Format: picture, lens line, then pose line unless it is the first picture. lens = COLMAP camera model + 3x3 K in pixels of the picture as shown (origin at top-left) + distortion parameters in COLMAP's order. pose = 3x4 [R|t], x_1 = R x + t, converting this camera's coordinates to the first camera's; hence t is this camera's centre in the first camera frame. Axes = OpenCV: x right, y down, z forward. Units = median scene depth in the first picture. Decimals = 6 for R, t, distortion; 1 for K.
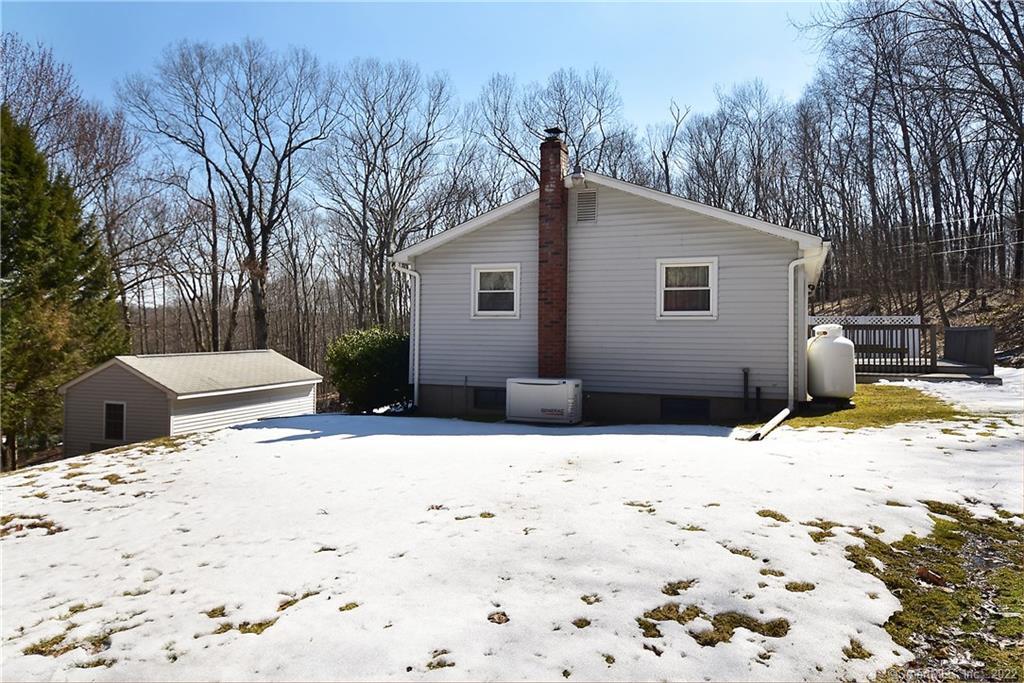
lens RADIAL K [[686.4, 0, 513.3], [0, 686.4, 333.0], [0, 0, 1]] dist [0.017665, -0.013208]
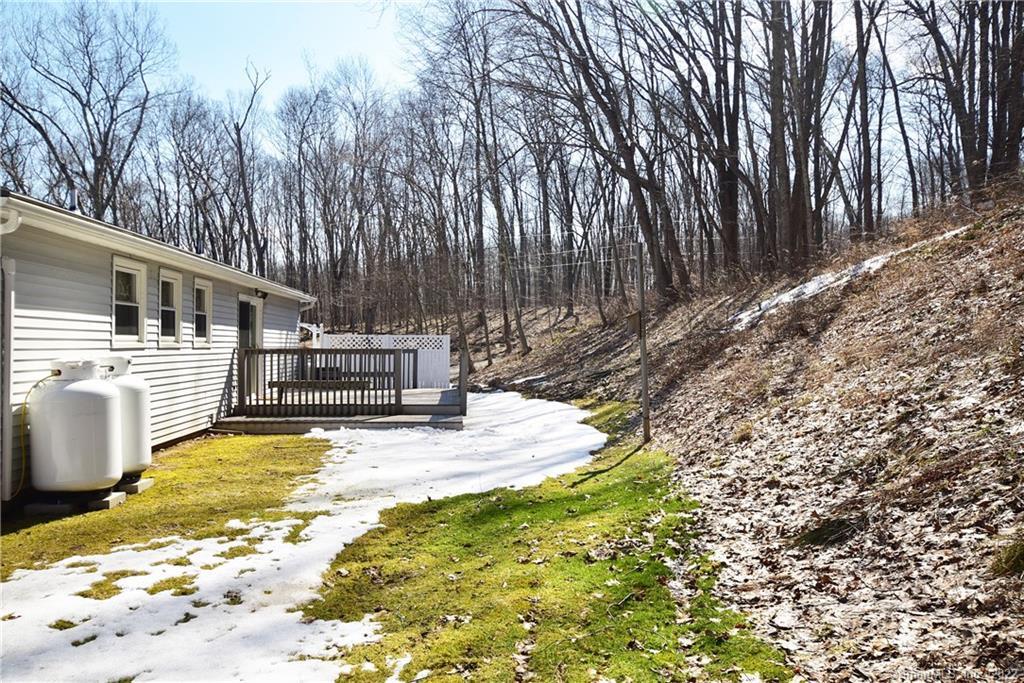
lens RADIAL K [[788.3, 0, 510.6], [0, 788.3, 341.7], [0, 0, 1]] dist [0.014540, -0.000474]
pose [[0.889554, 0.005479, 0.456797, 0.307889], [-0.001622, 0.999960, -0.008835, -0.012264], [-0.456827, 0.007118, 0.889527, 0.178018]]
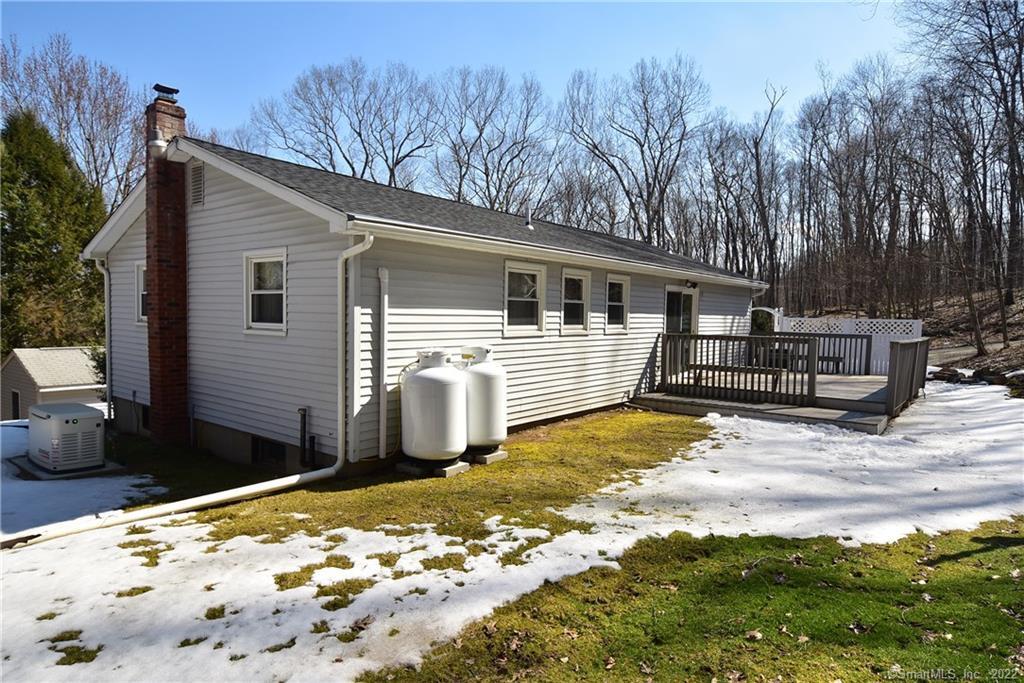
lens RADIAL K [[607.5, 0, 513.9], [0, 607.5, 347.0], [0, 0, 1]] dist [0.004940, -0.000417]
pose [[0.964706, 0.026869, -0.261954, 0.445574], [-0.014943, 0.998764, 0.047413, -0.026959], [0.262904, -0.041826, 0.963915, 0.293564]]
